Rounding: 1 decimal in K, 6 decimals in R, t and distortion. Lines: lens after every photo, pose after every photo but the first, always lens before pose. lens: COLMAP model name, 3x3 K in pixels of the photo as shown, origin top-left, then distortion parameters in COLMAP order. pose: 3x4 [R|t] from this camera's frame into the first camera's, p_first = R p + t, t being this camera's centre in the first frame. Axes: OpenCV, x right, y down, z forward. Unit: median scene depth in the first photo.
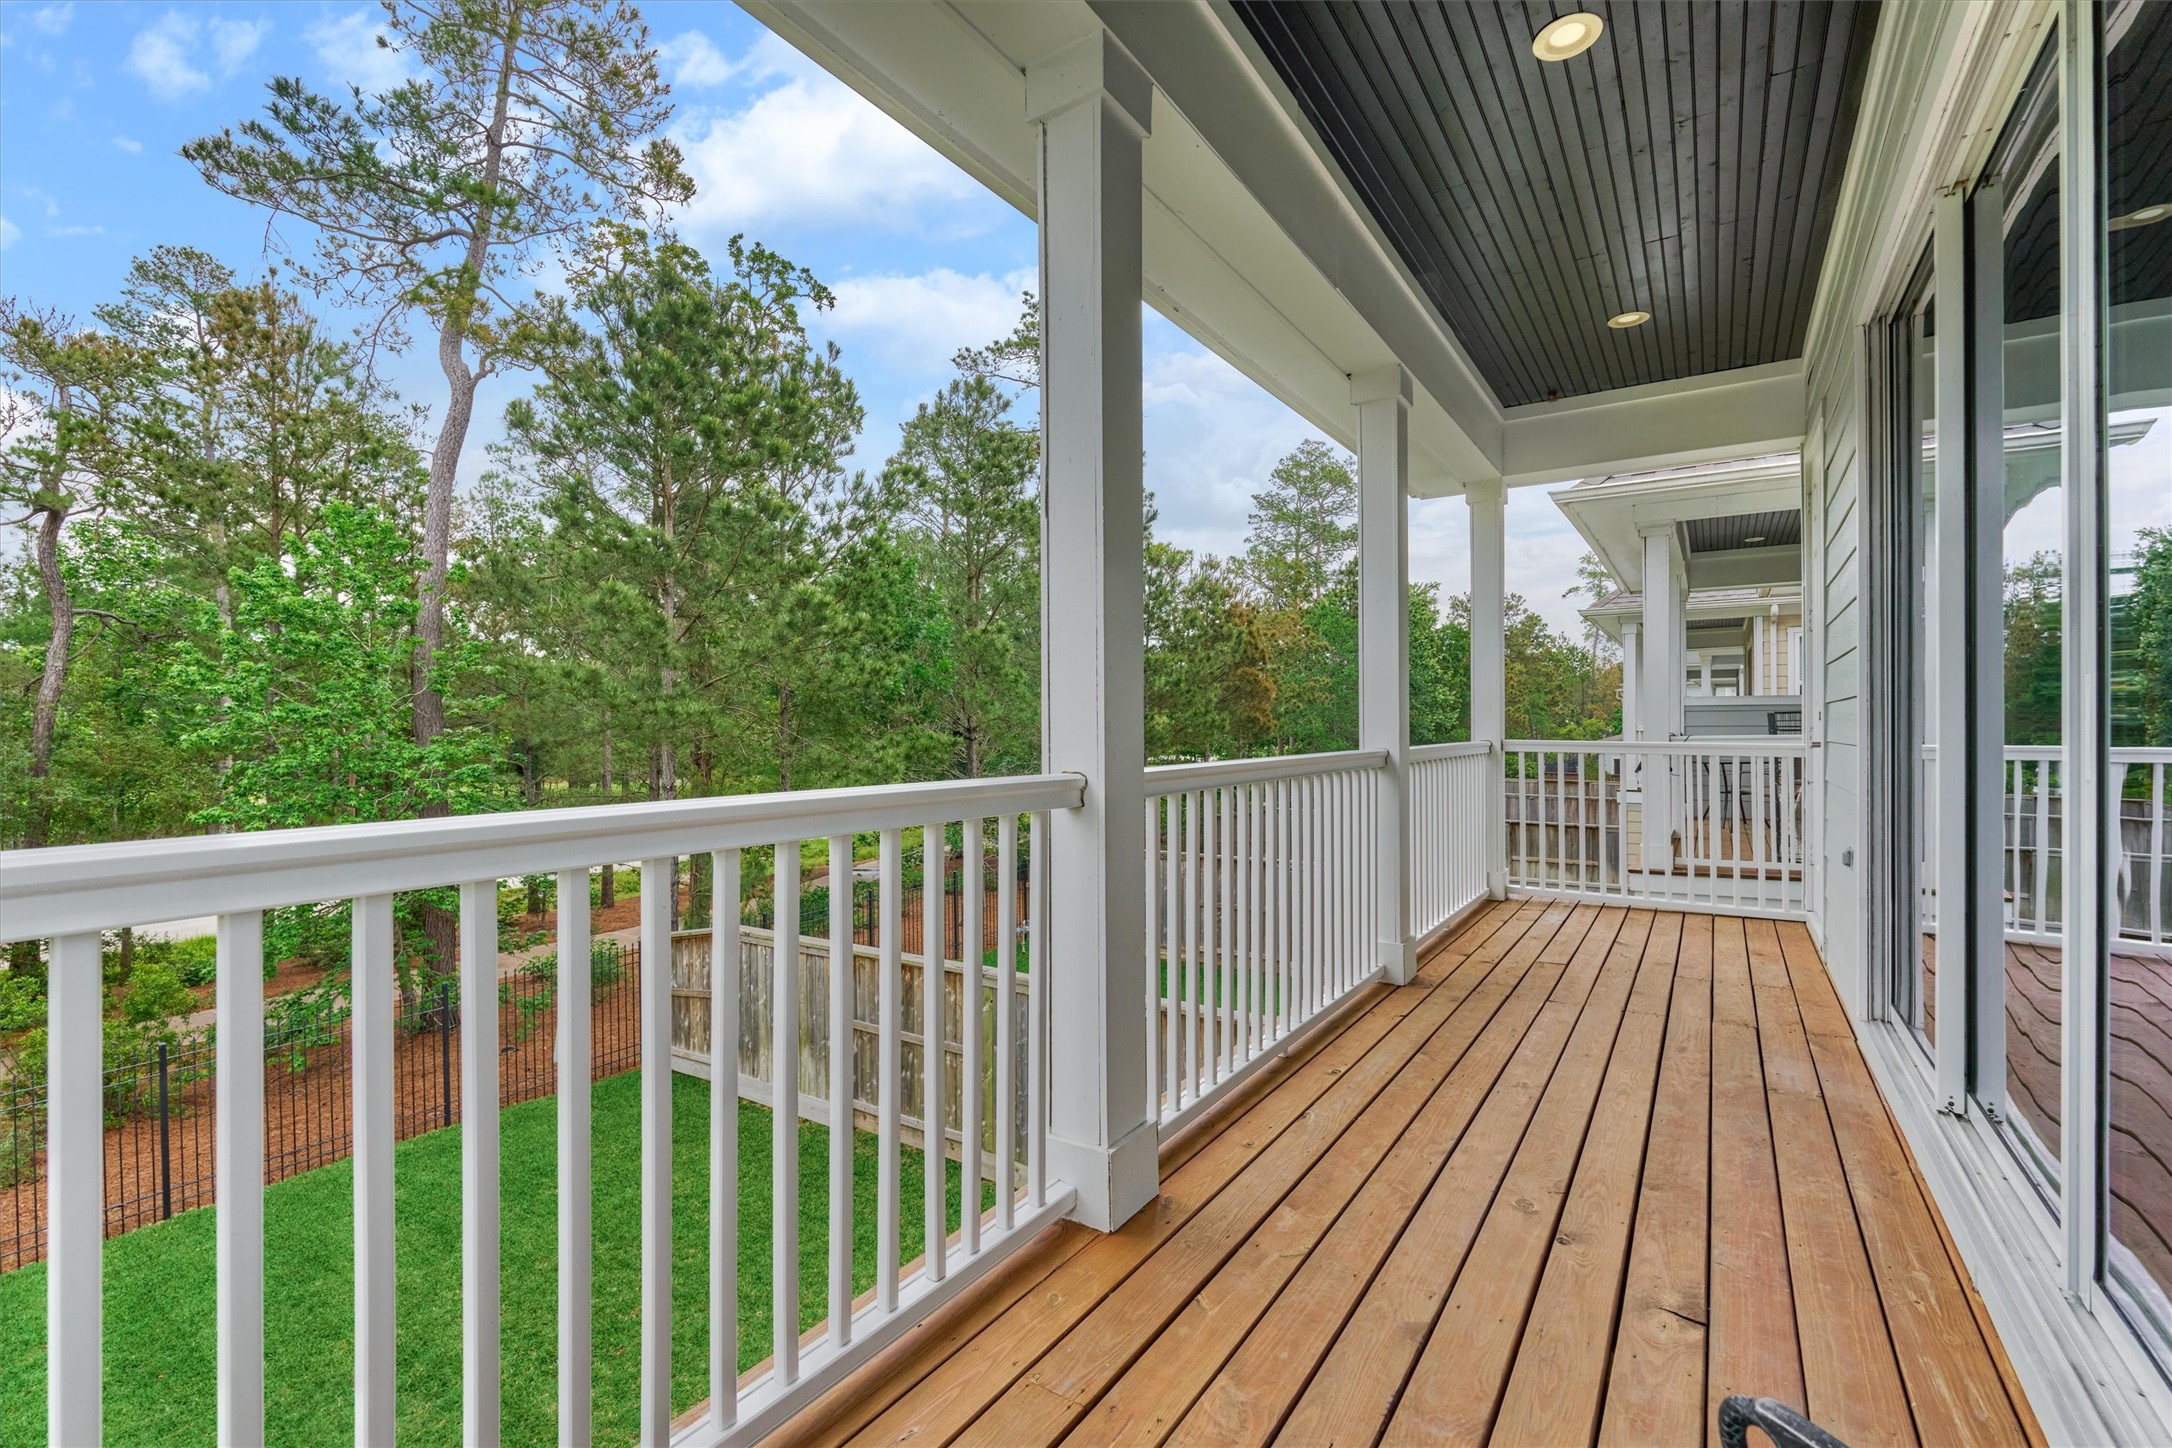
lens RADIAL K [[944.9, 0, 1066.4], [0, 944.9, 722.4], [0, 0, 1]] dist [-0.001648, -0.001498]
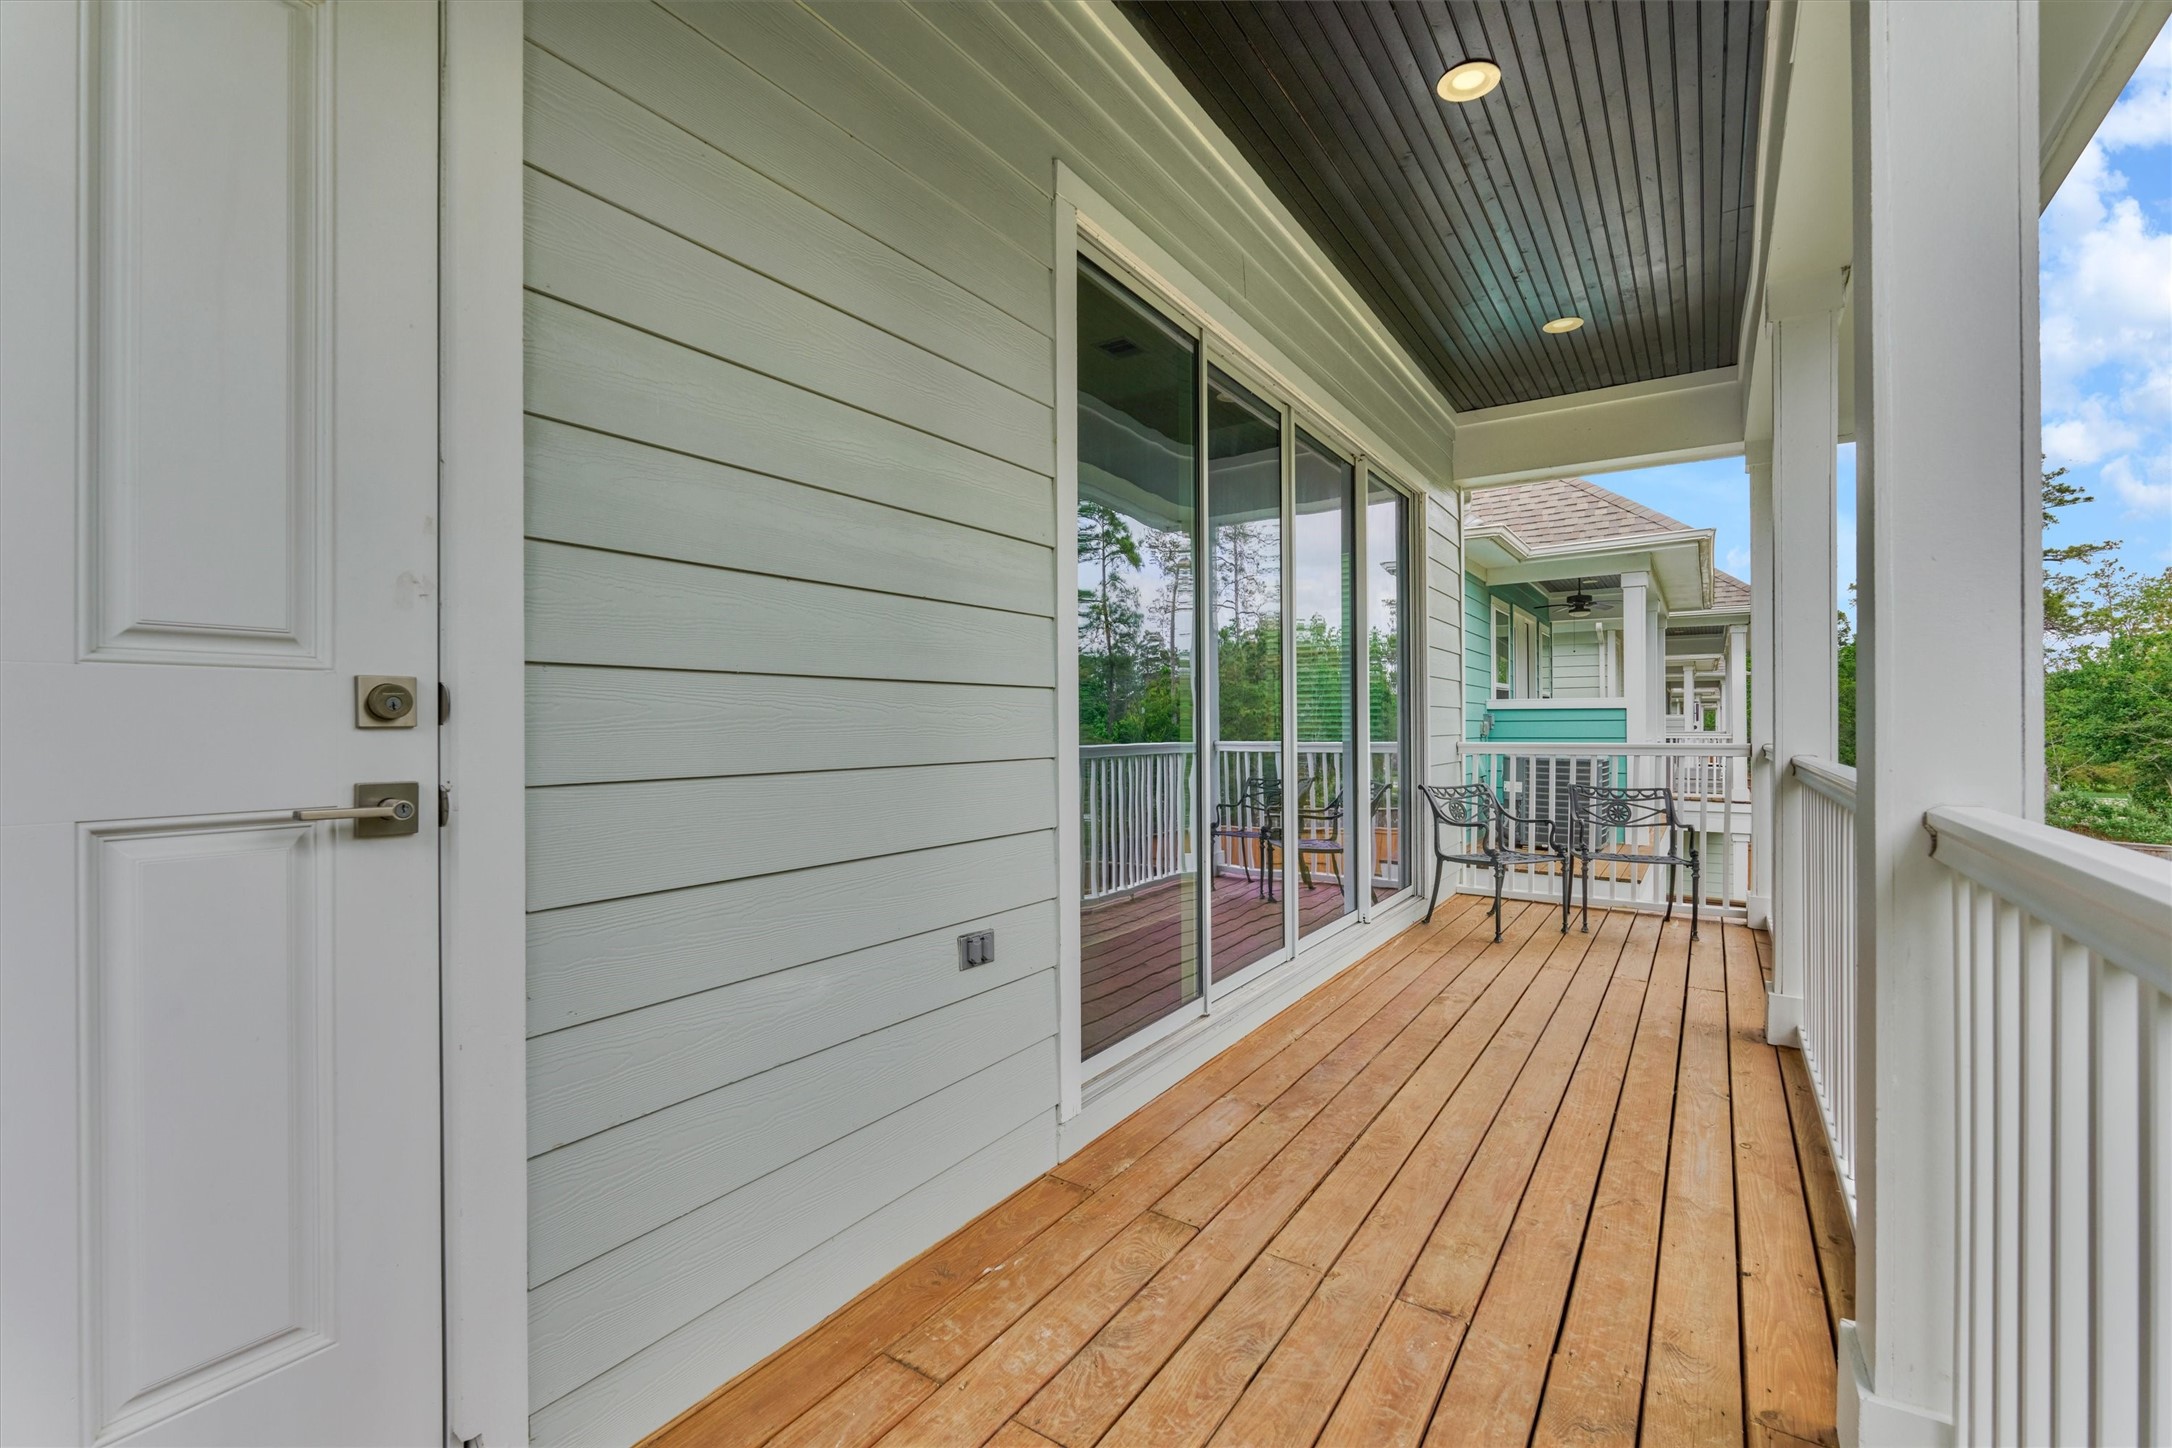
lens RADIAL K [[944.9, 0, 1080.7], [0, 944.9, 715.8], [0, 0, 1]] dist [-0.001648, -0.001498]
pose [[-0.999885, 0.004026, -0.014602, 0.937012], [0.004194, 0.999925, -0.011488, 0.003694], [0.014554, -0.011548, -0.999827, 1.944882]]
